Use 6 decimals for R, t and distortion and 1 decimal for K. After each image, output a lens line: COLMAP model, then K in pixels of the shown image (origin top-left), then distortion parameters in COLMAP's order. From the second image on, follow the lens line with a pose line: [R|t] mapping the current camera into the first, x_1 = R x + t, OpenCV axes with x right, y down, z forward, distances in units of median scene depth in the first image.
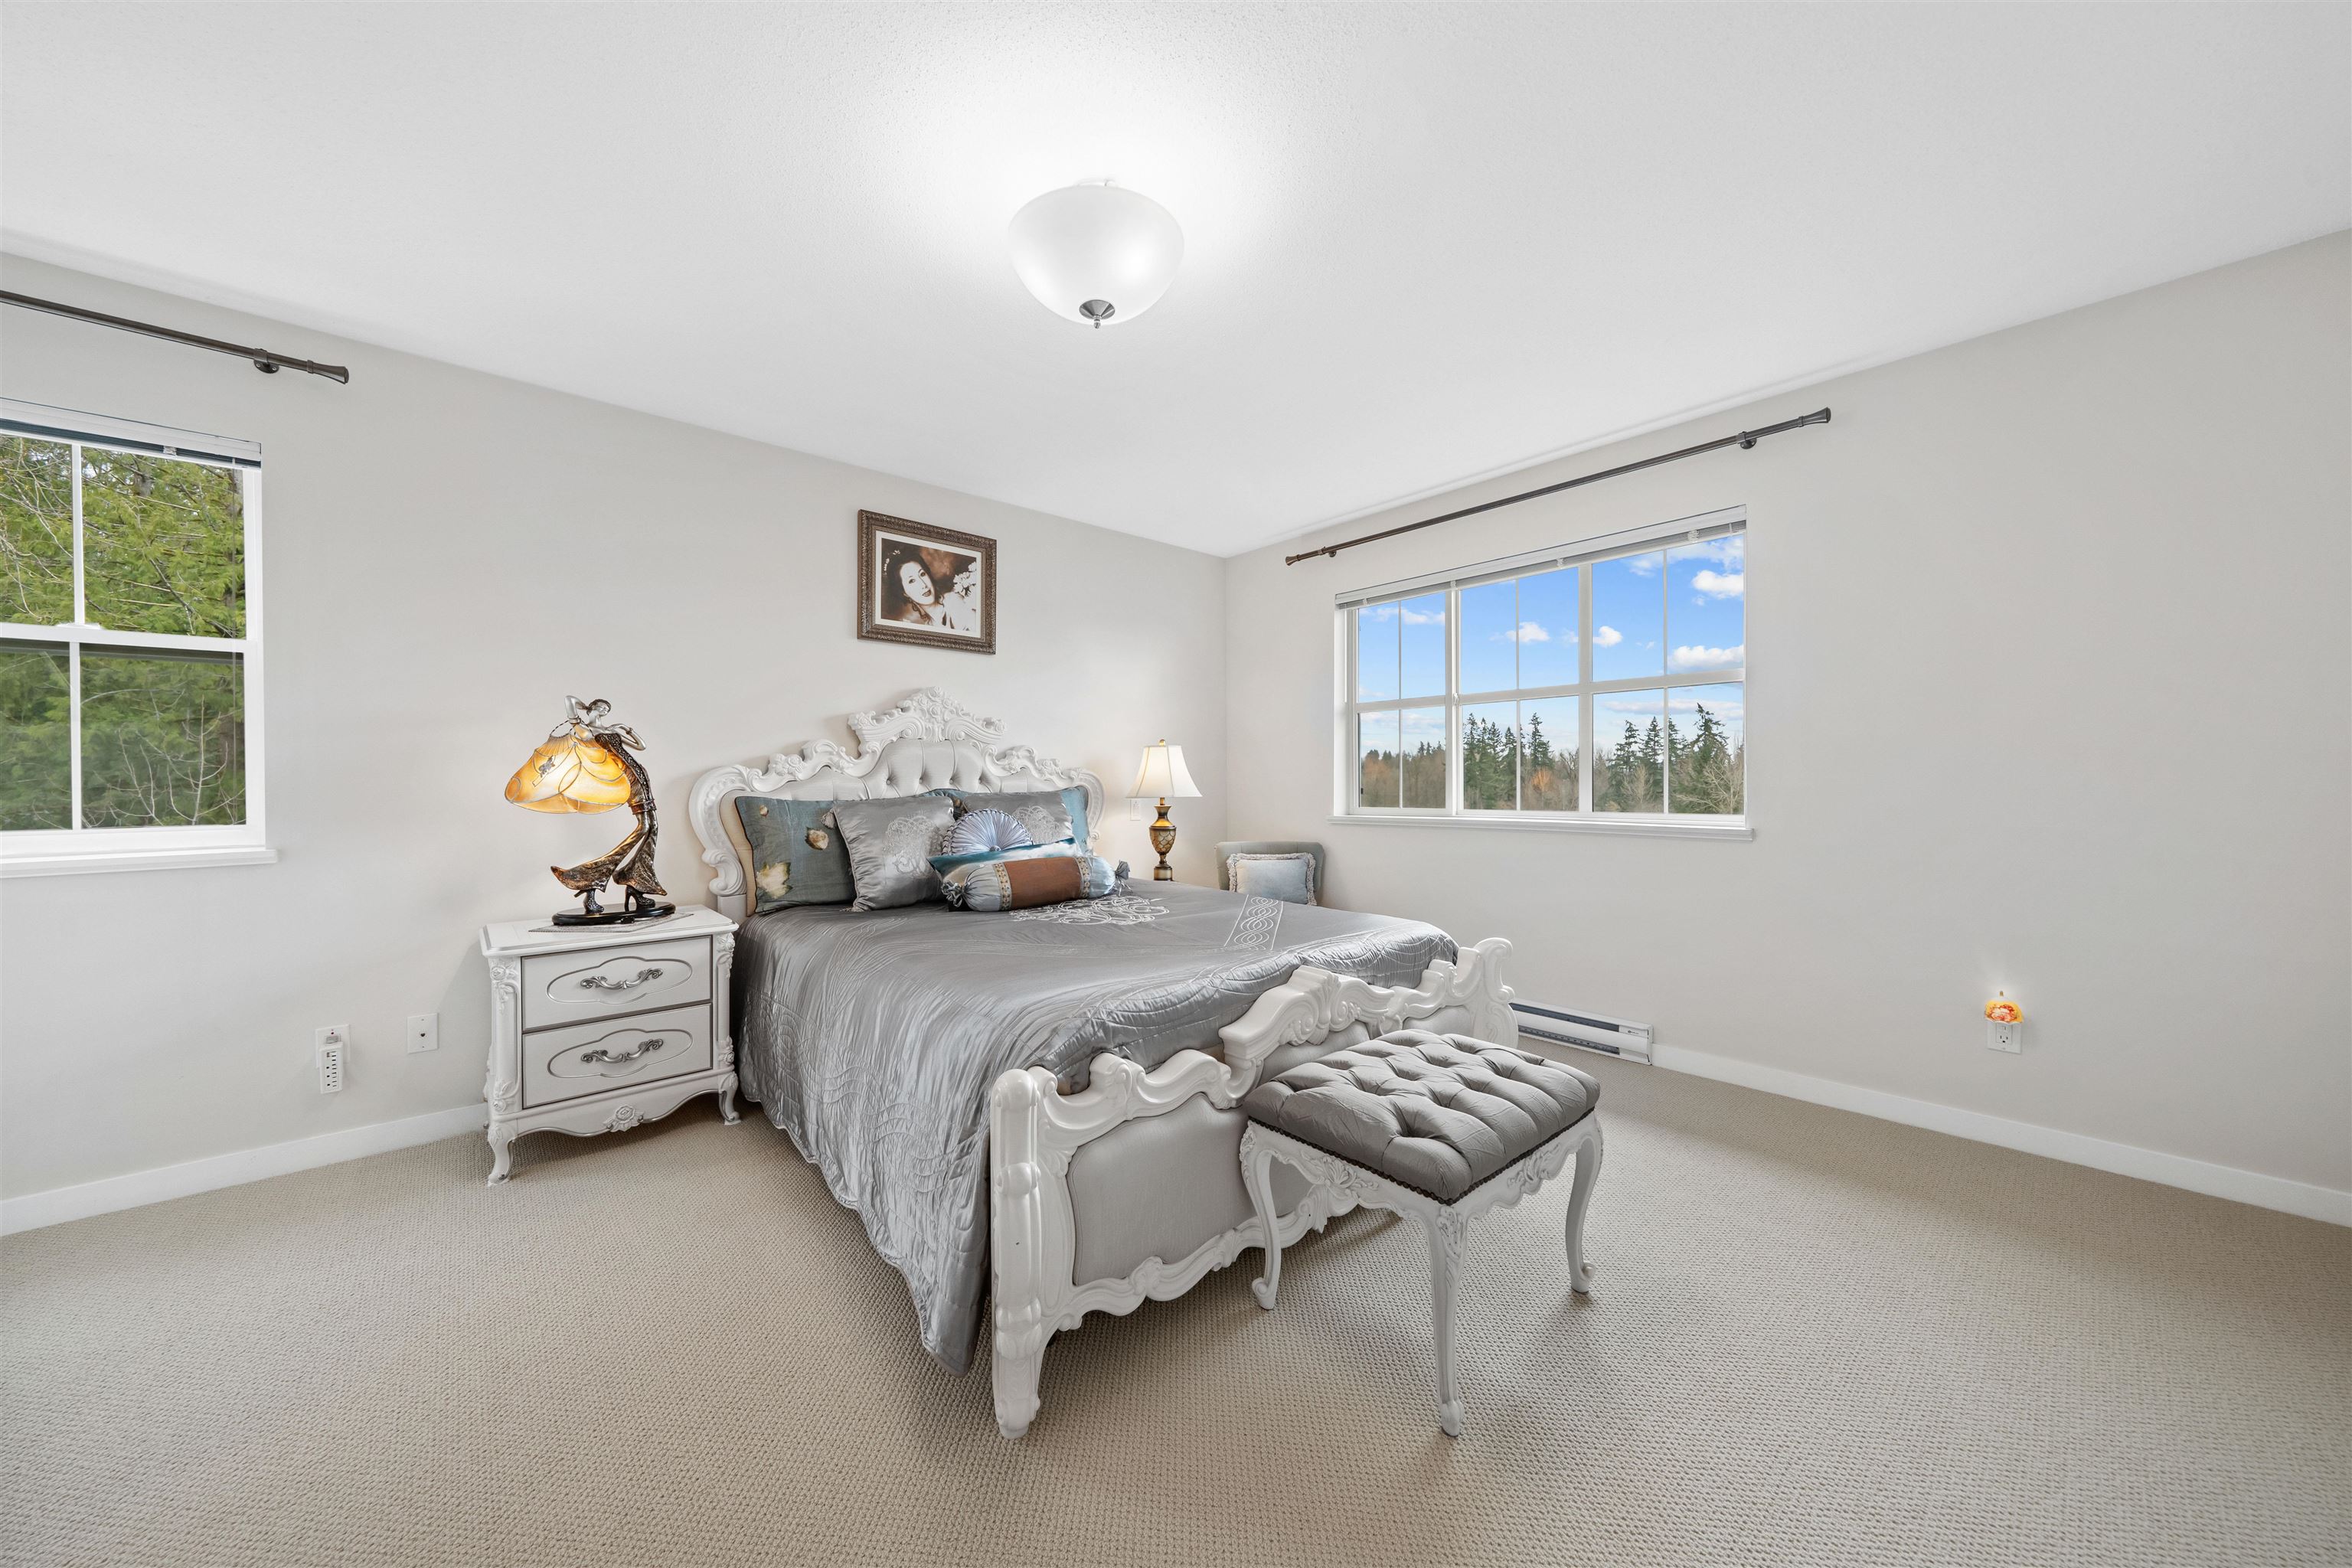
lens RADIAL K [[795.5, 0, 1176.0], [0, 795.5, 784.0], [0, 0, 1]] dist [0.000451, 0.000028]
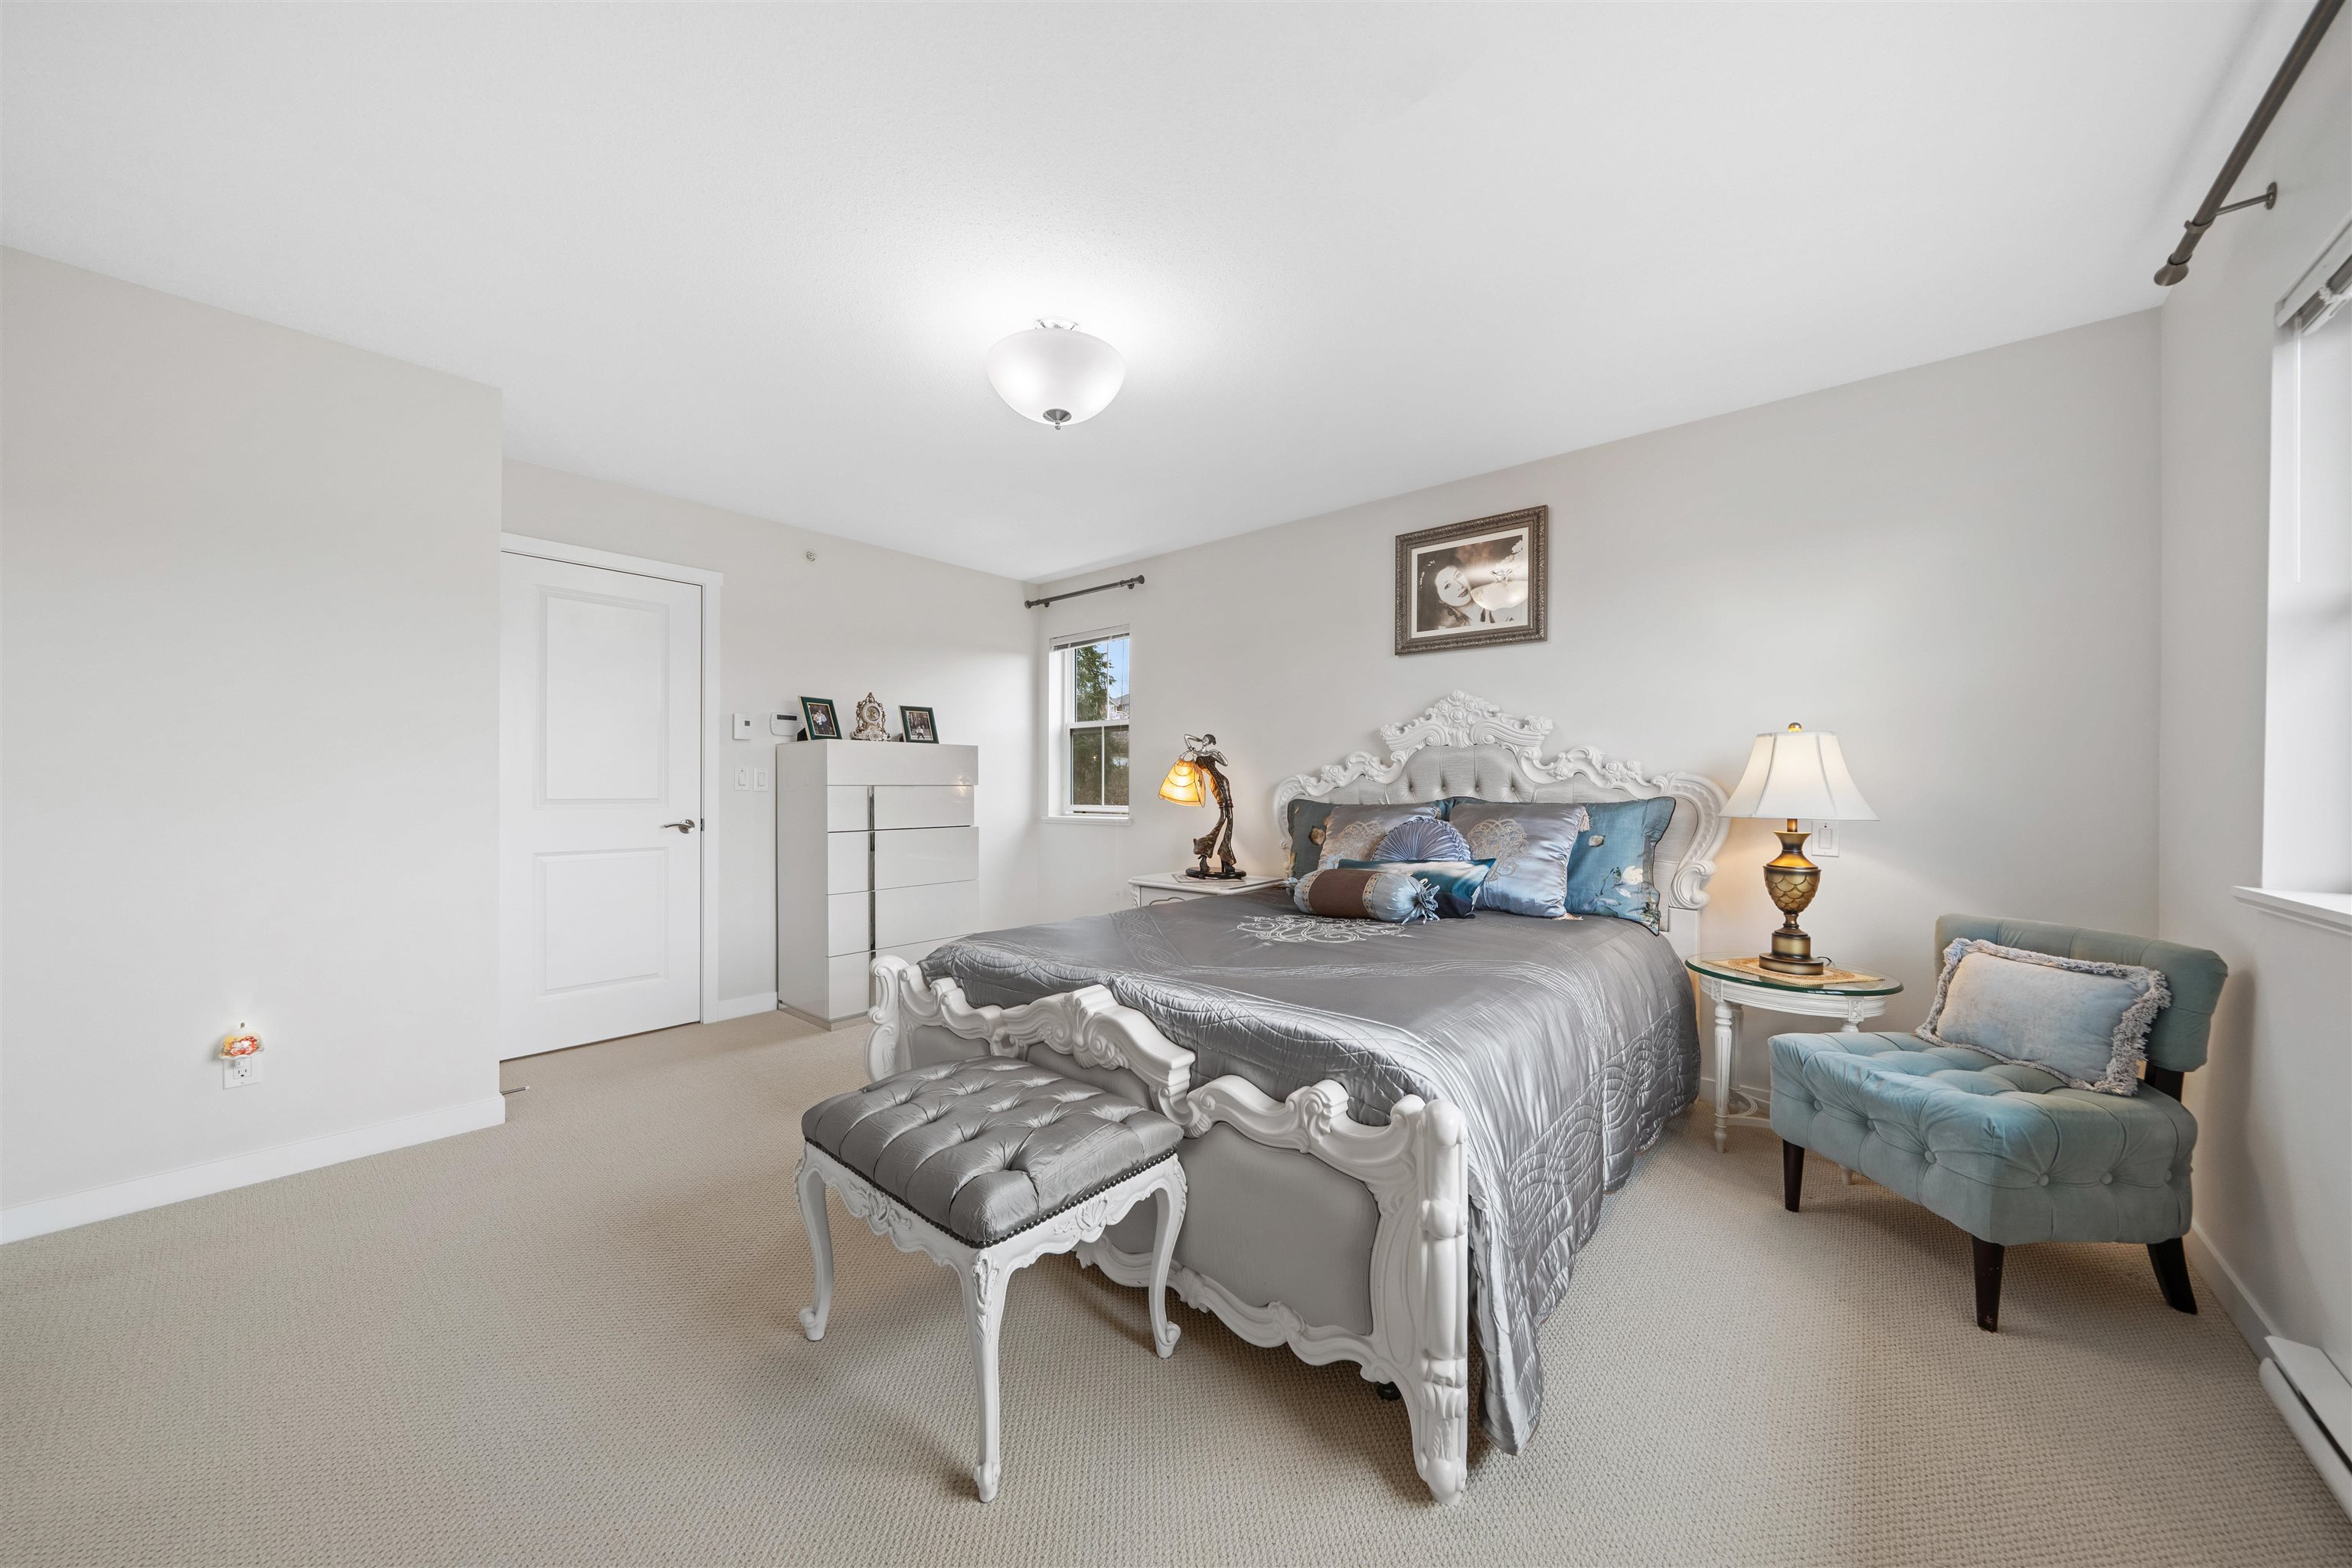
lens RADIAL K [[816.8, 0, 1176.0], [0, 816.8, 784.0], [0, 0, 1]] dist [-0.000105, -0.000039]
pose [[0.140515, 0.003361, -0.990073, 0.728851], [-0.007272, 0.999971, 0.002362, -0.010428], [0.990052, 0.006868, 0.140535, 0.610805]]
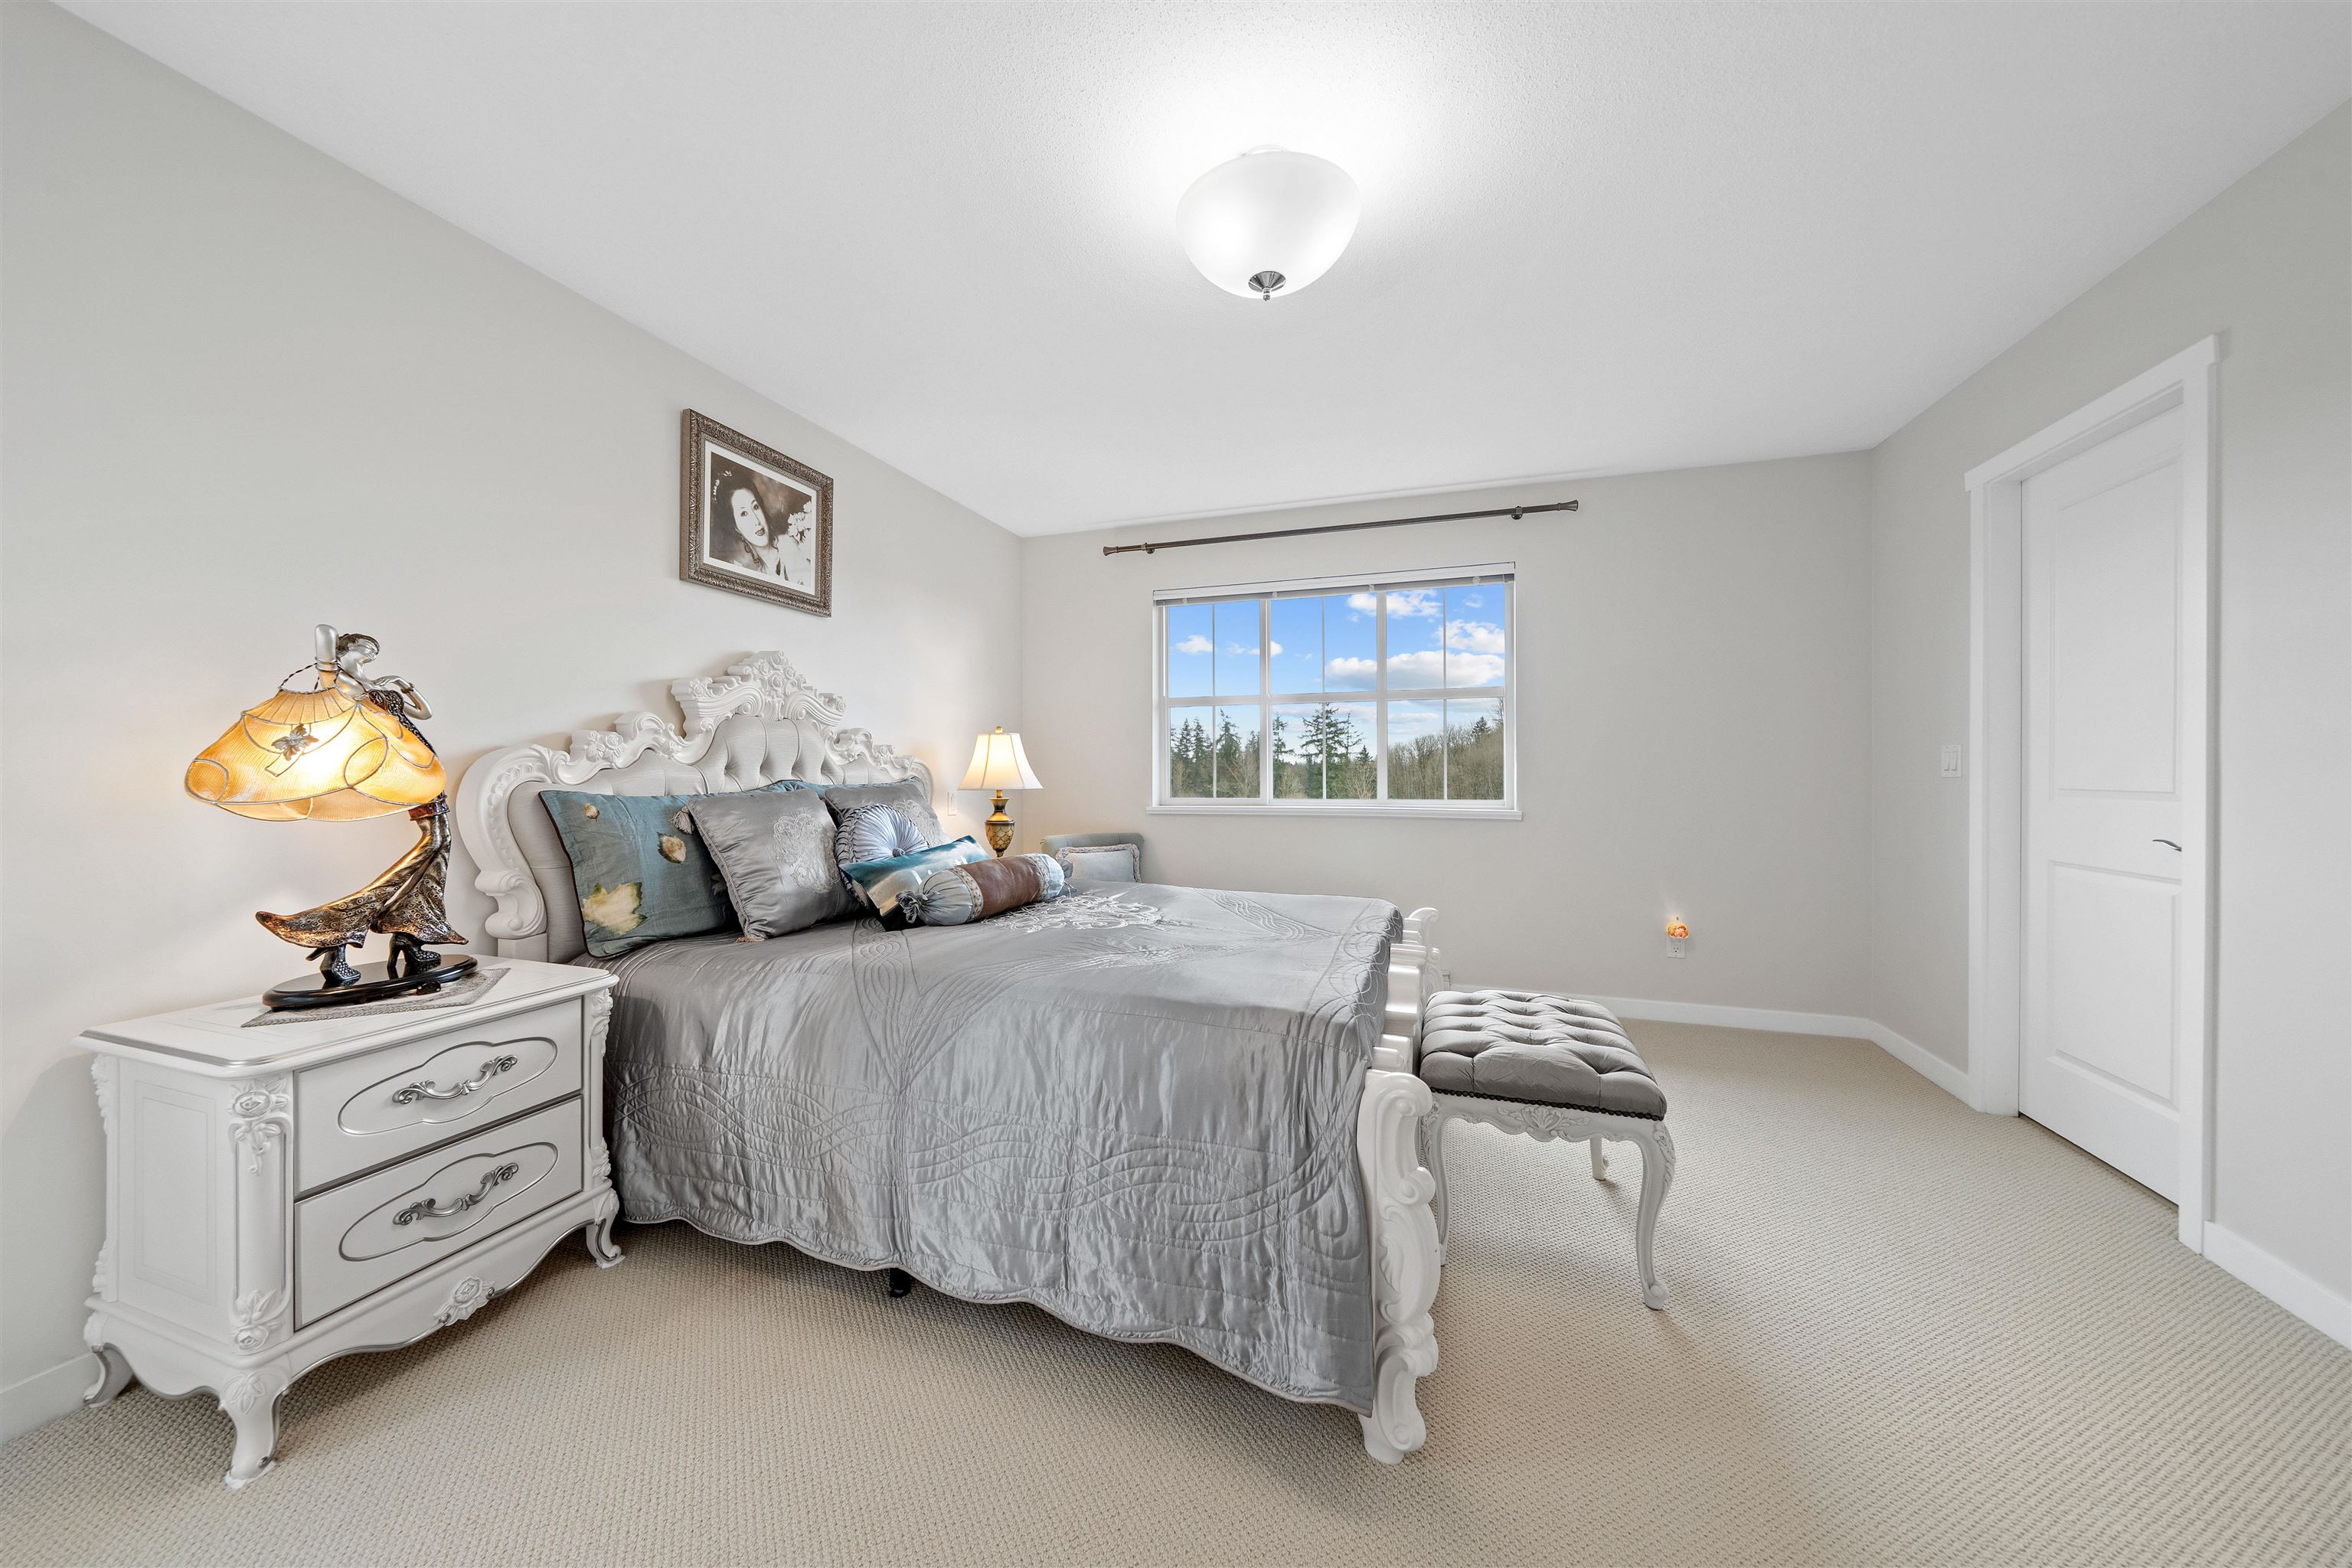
lens RADIAL K [[799.1, 0, 1167.5], [0, 799.1, 771.8], [0, 0, 1]] dist [-0.000873, -0.000170]
pose [[0.871890, 0.005074, 0.489675, -0.409949], [-0.002435, 0.999979, -0.006026, 0.001900], [-0.489696, 0.004062, 0.871884, 0.134211]]
